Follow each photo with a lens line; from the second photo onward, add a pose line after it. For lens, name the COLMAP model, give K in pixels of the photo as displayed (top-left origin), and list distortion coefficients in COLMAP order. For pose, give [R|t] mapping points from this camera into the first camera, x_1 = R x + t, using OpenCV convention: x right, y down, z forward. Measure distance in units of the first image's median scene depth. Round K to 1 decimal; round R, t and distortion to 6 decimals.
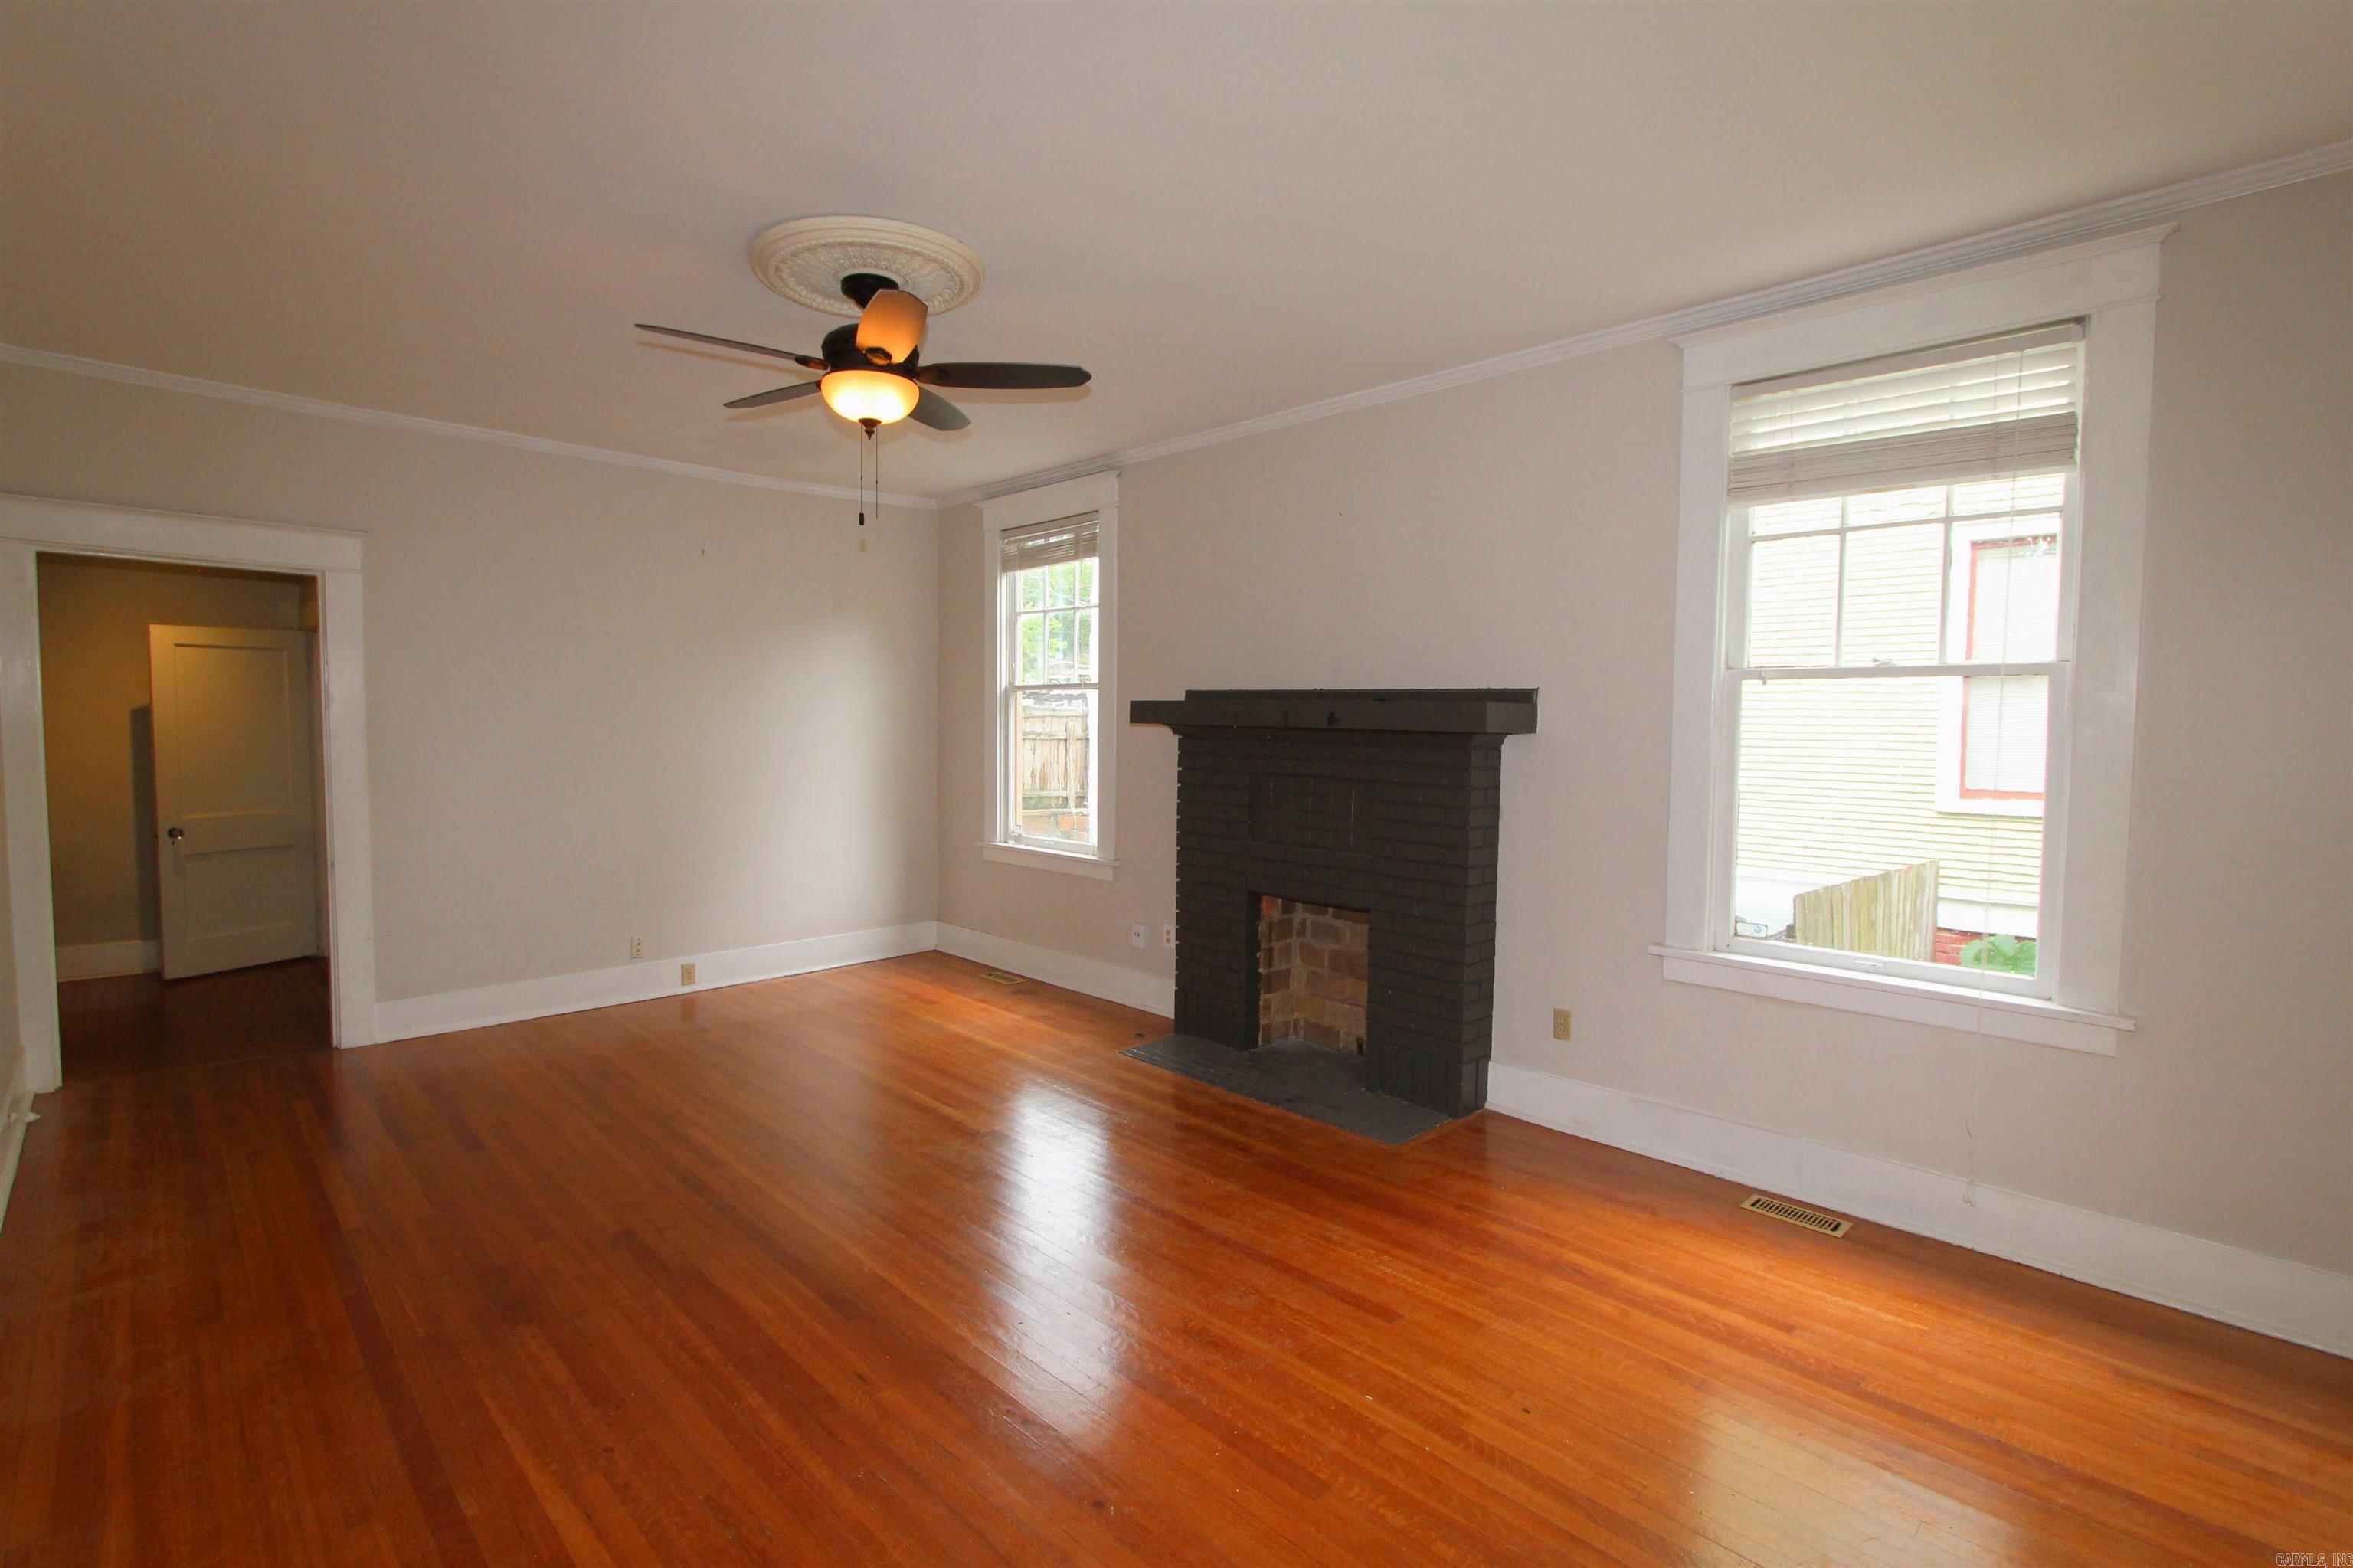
lens RADIAL K [[1105.7, 0, 1176.5], [0, 1105.7, 784.0], [0, 0, 1]] dist [0.001254, 0.000591]
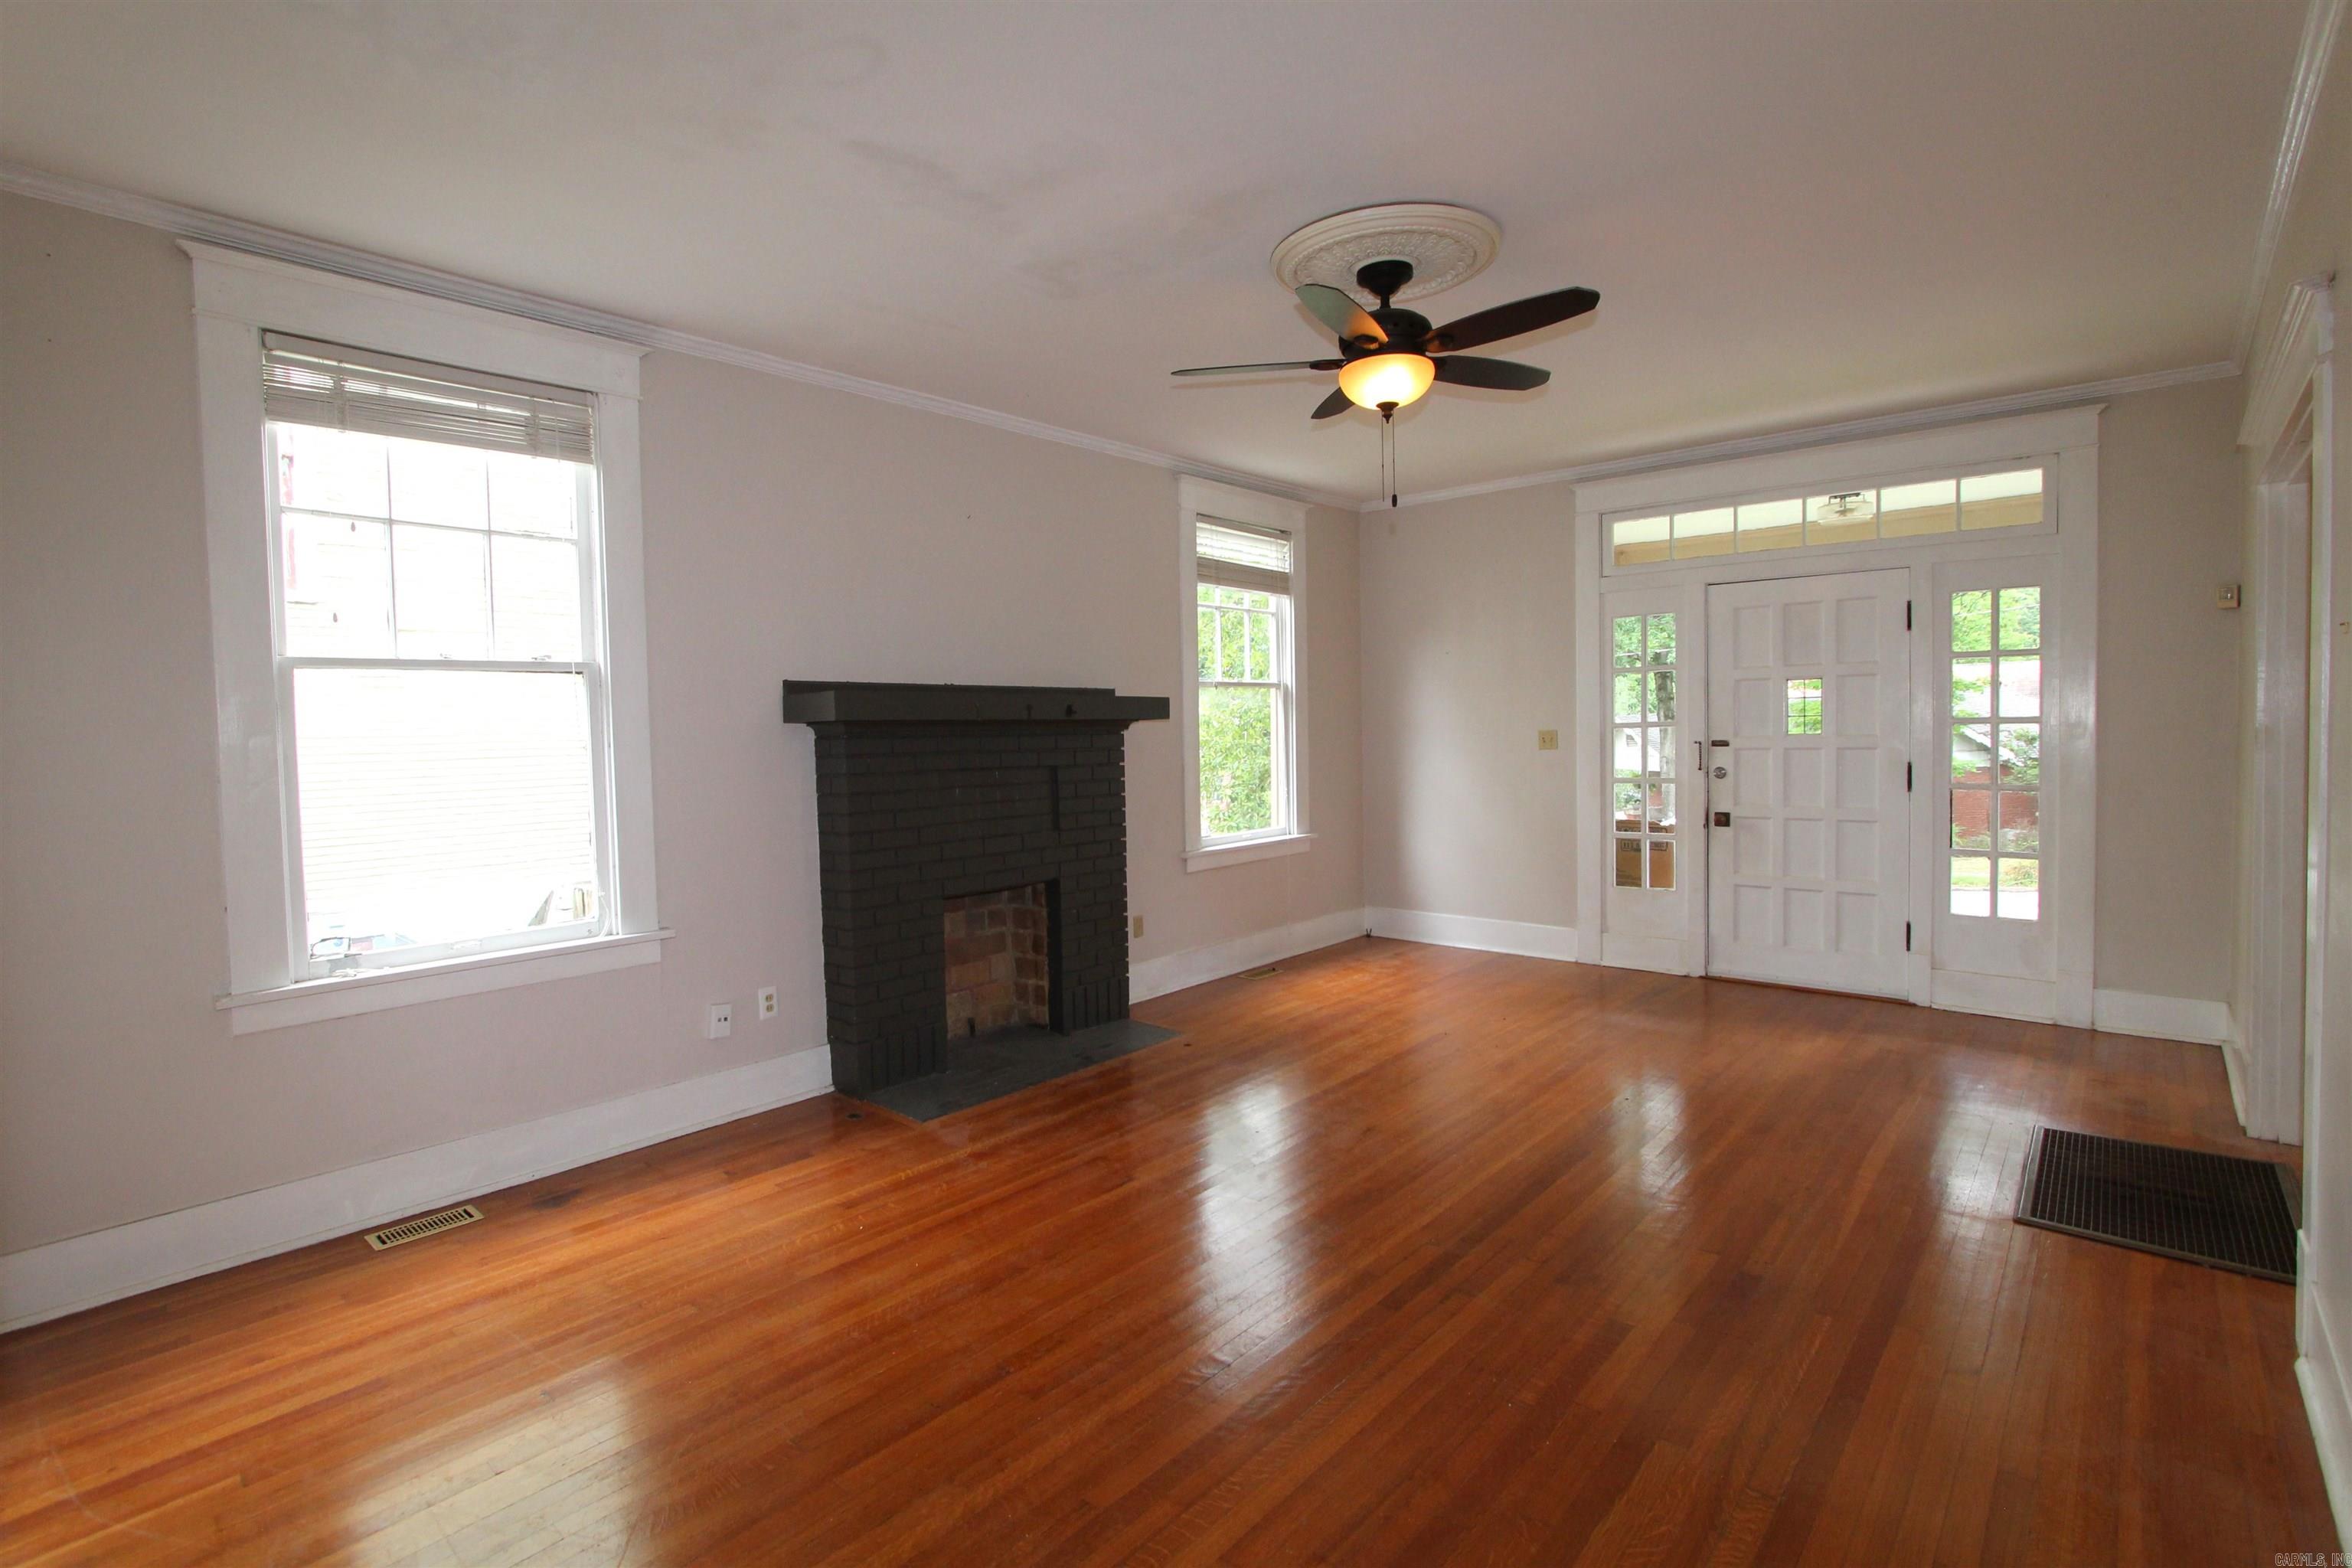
lens RADIAL K [[1103.1, 0, 1163.0], [0, 1103.1, 772.9], [0, 0, 1]] dist [-0.003851, 0.001326]
pose [[-0.066444, -0.055116, 0.996267, -0.857215], [0.077098, 0.995205, 0.060199, -0.049192], [-0.994807, 0.080810, -0.061876, 0.849652]]
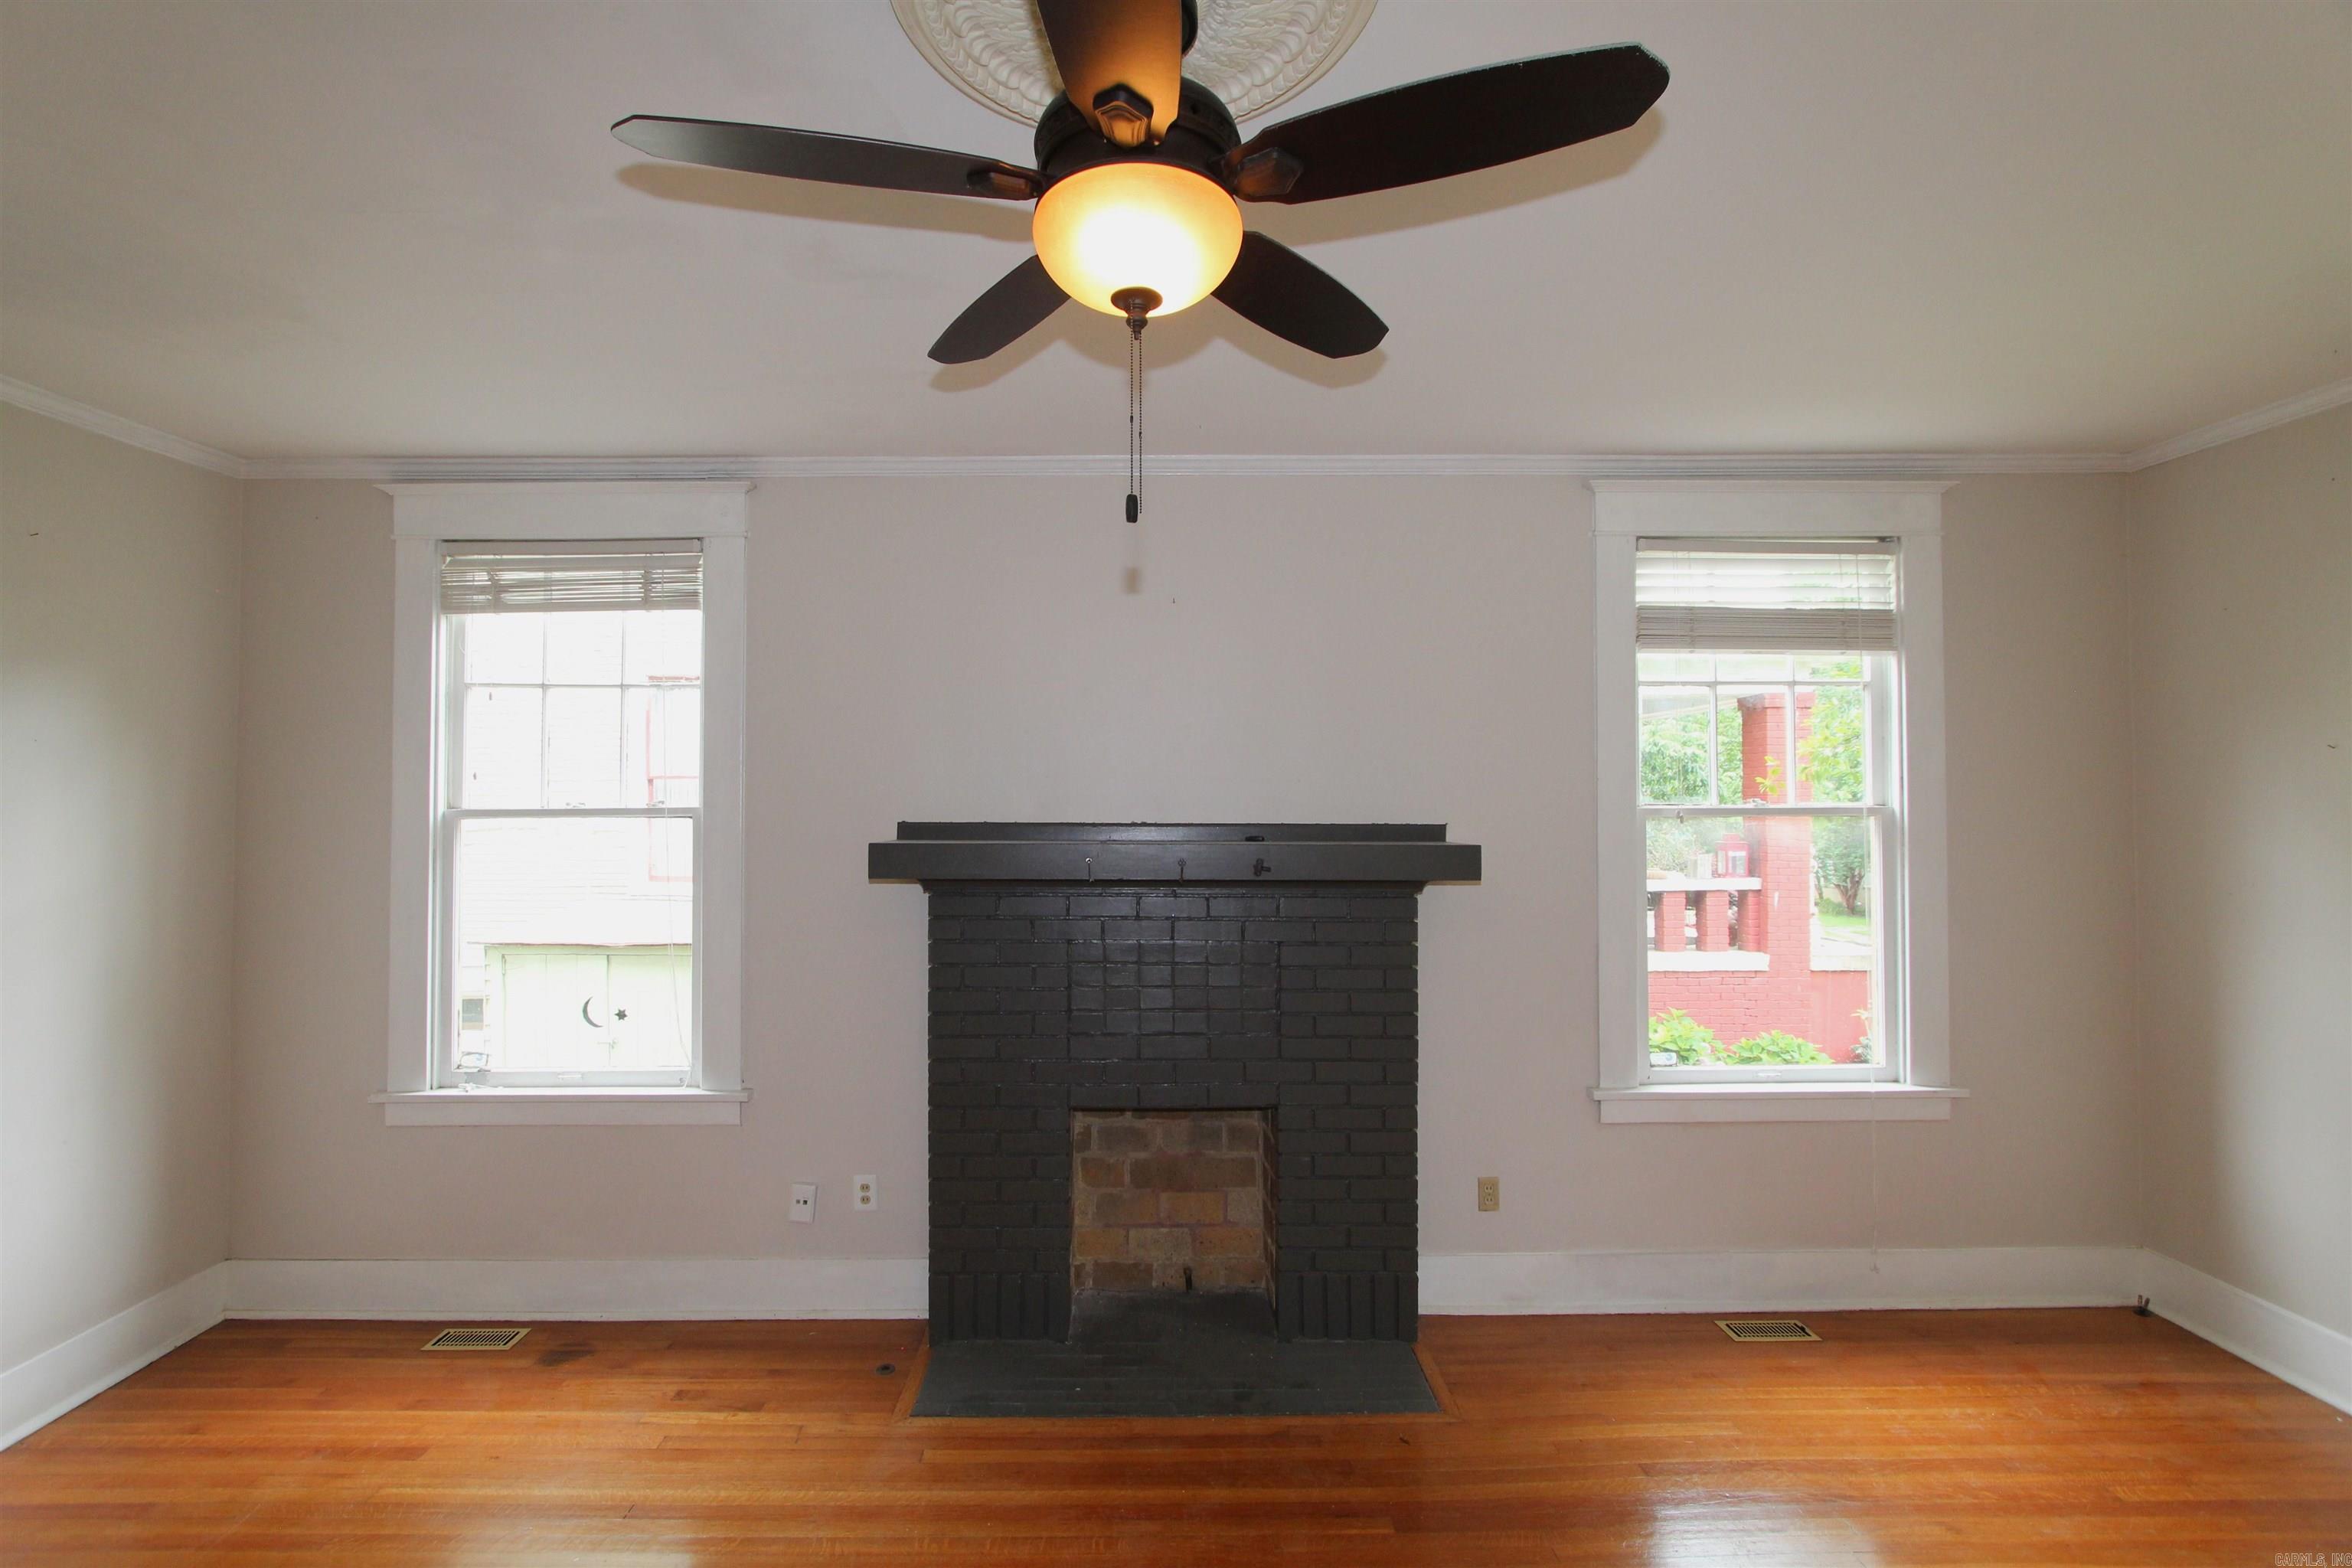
lens RADIAL K [[1066.9, 0, 1151.6], [0, 1066.9, 787.0], [0, 0, 1]] dist [-0.010576, -0.000061]
pose [[0.694103, -0.000999, 0.719875, -0.384253], [0.053081, 0.997348, -0.049796, -0.070641], [-0.717916, 0.072776, 0.692315, 0.466049]]
